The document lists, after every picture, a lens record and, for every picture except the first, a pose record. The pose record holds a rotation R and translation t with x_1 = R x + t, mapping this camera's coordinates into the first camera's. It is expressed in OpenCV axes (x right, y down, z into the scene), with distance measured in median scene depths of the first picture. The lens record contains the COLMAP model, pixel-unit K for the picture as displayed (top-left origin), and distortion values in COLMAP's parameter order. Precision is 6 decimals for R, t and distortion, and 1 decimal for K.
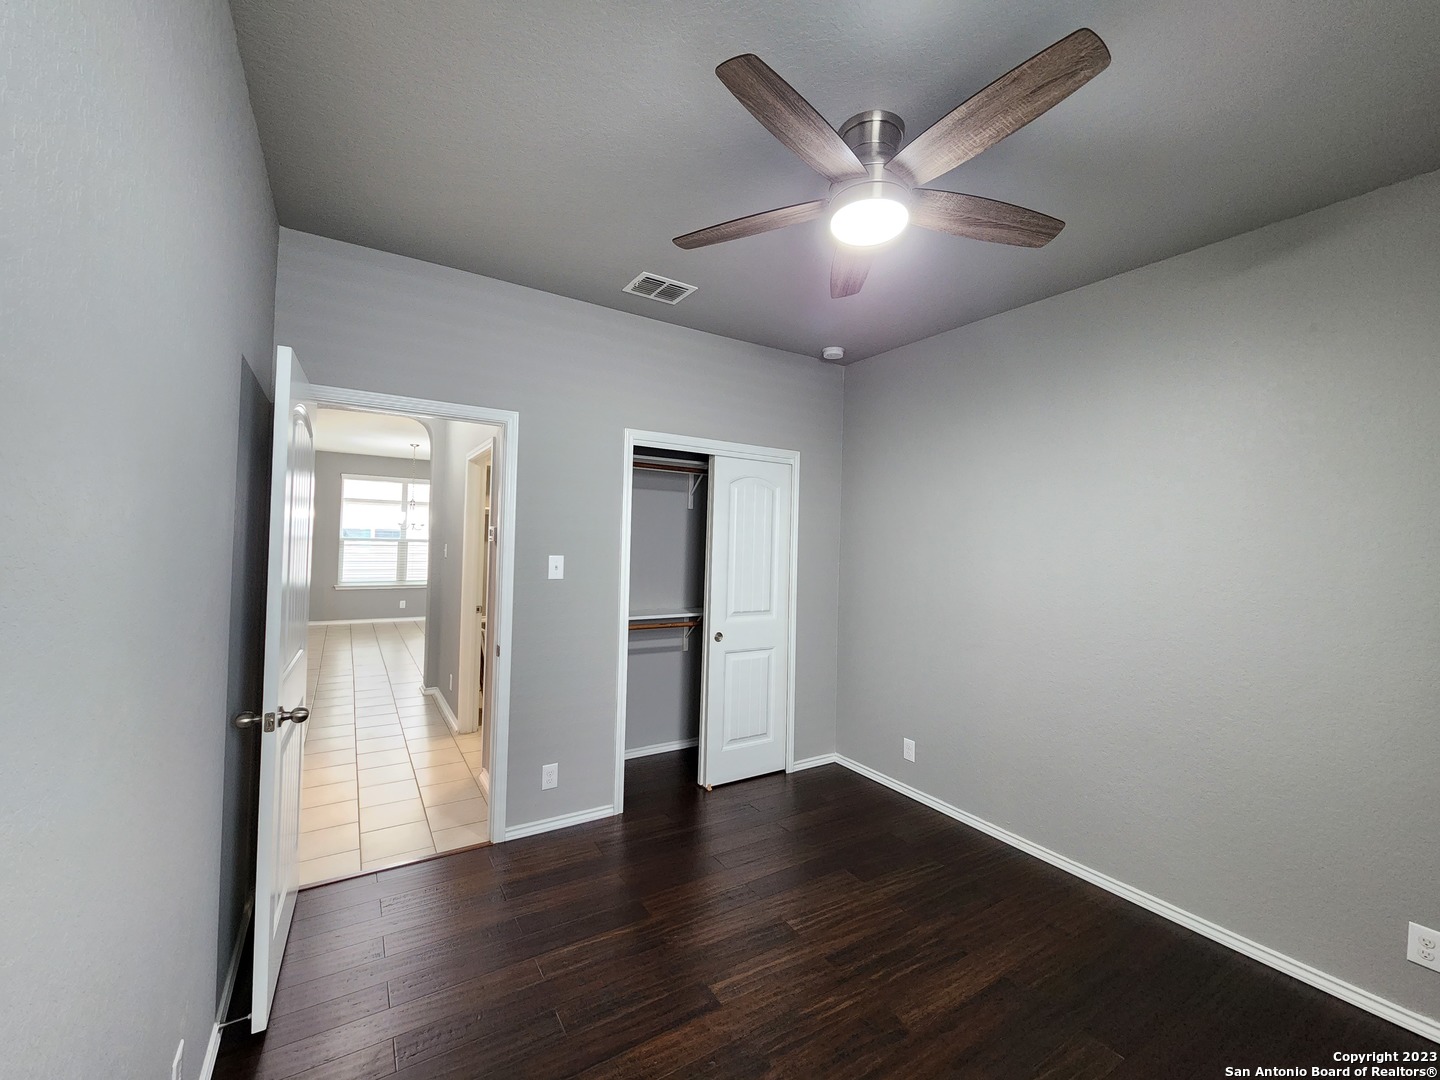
lens RADIAL K [[586.9, 0, 722.3], [0, 586.9, 533.4], [0, 0, 1]] dist [-0.002167, 0.000306]
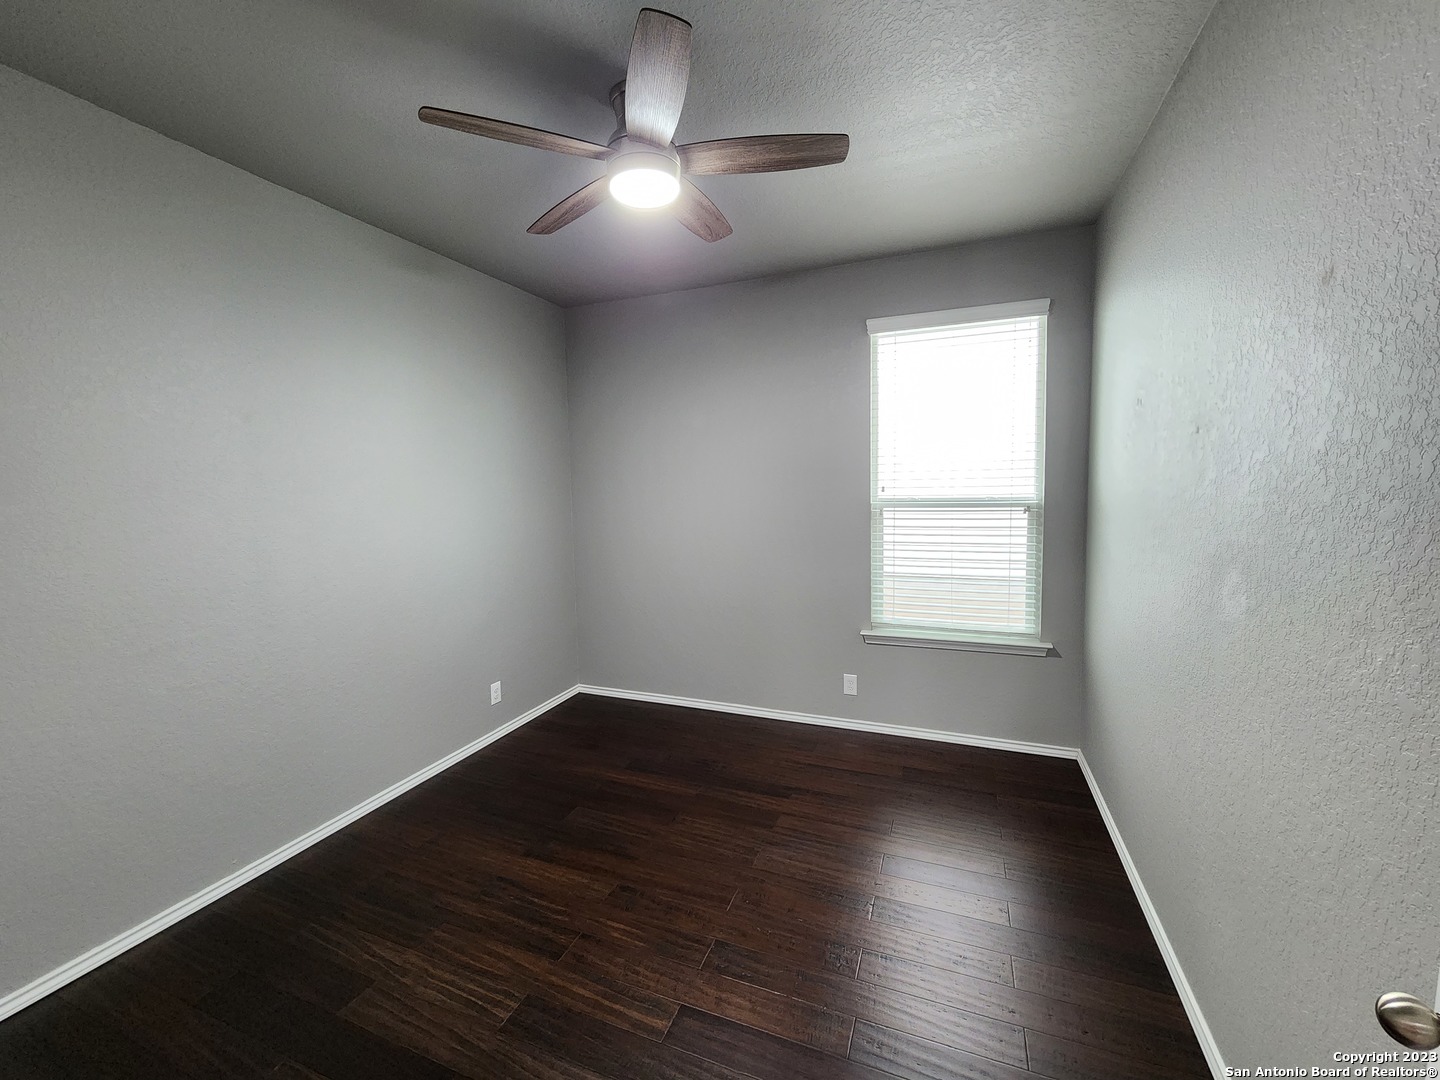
lens RADIAL K [[586.9, 0, 716.2], [0, 586.9, 531.7], [0, 0, 1]] dist [-0.002167, 0.000306]
pose [[-0.584139, -0.077690, 0.807927, -0.609731], [-0.011646, 0.996108, 0.087365, 0.003216], [-0.811570, 0.041625, -0.582770, 1.259950]]
